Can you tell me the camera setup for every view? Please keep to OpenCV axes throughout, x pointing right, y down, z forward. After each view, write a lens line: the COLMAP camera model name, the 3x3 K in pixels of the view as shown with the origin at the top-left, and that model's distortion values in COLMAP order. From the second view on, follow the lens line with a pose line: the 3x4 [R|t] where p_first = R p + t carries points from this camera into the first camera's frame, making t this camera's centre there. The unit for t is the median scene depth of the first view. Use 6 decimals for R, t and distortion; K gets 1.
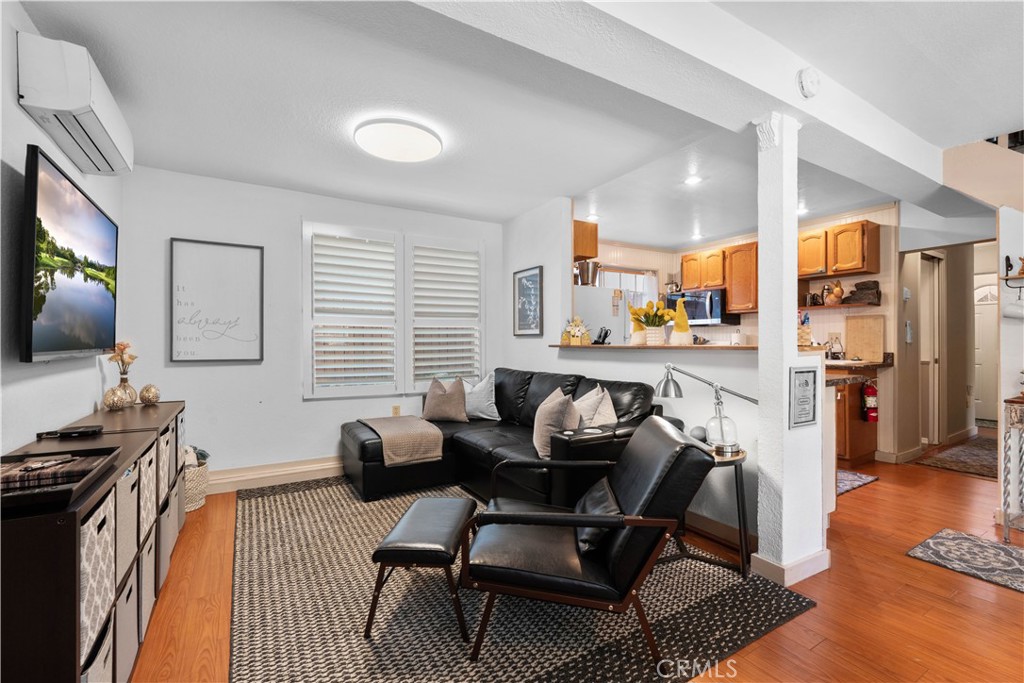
lens RADIAL K [[445.1, 0, 507.3], [0, 445.1, 344.0], [0, 0, 1]] dist [-0.005269, -0.001192]
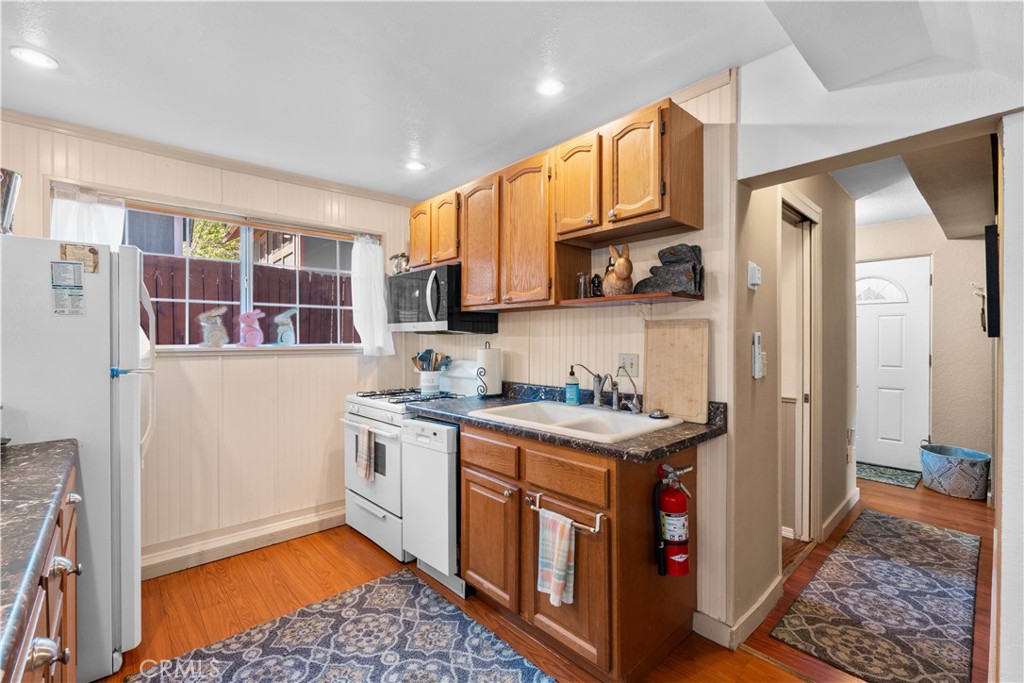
lens RADIAL K [[445.1, 0, 514.7], [0, 445.1, 340.2], [0, 0, 1]] dist [-0.005269, -0.001192]
pose [[0.981172, 0.000665, 0.193134, 0.512167], [-0.000895, 0.999999, 0.001104, -0.040371], [-0.193133, -0.001256, 0.981172, 0.534203]]
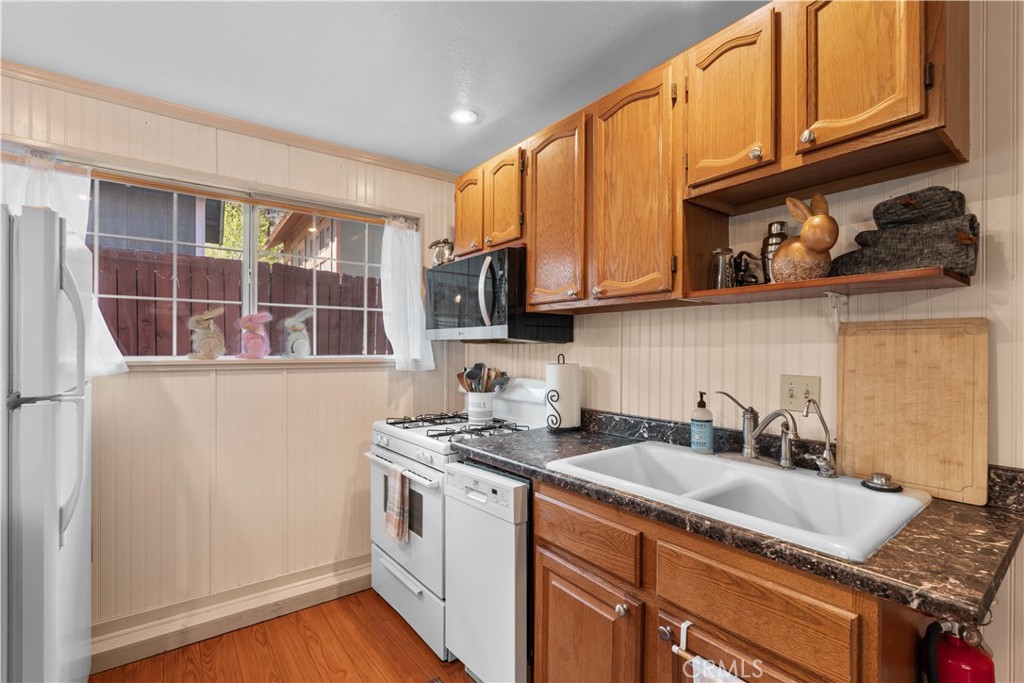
lens RADIAL K [[445.1, 0, 514.0], [0, 445.1, 349.3], [0, 0, 1]] dist [-0.005269, -0.001192]
pose [[0.993753, 0.005504, 0.111469, 0.497464], [-0.005626, 0.999984, 0.000781, -0.042489], [-0.111463, -0.001404, 0.993768, 0.704142]]
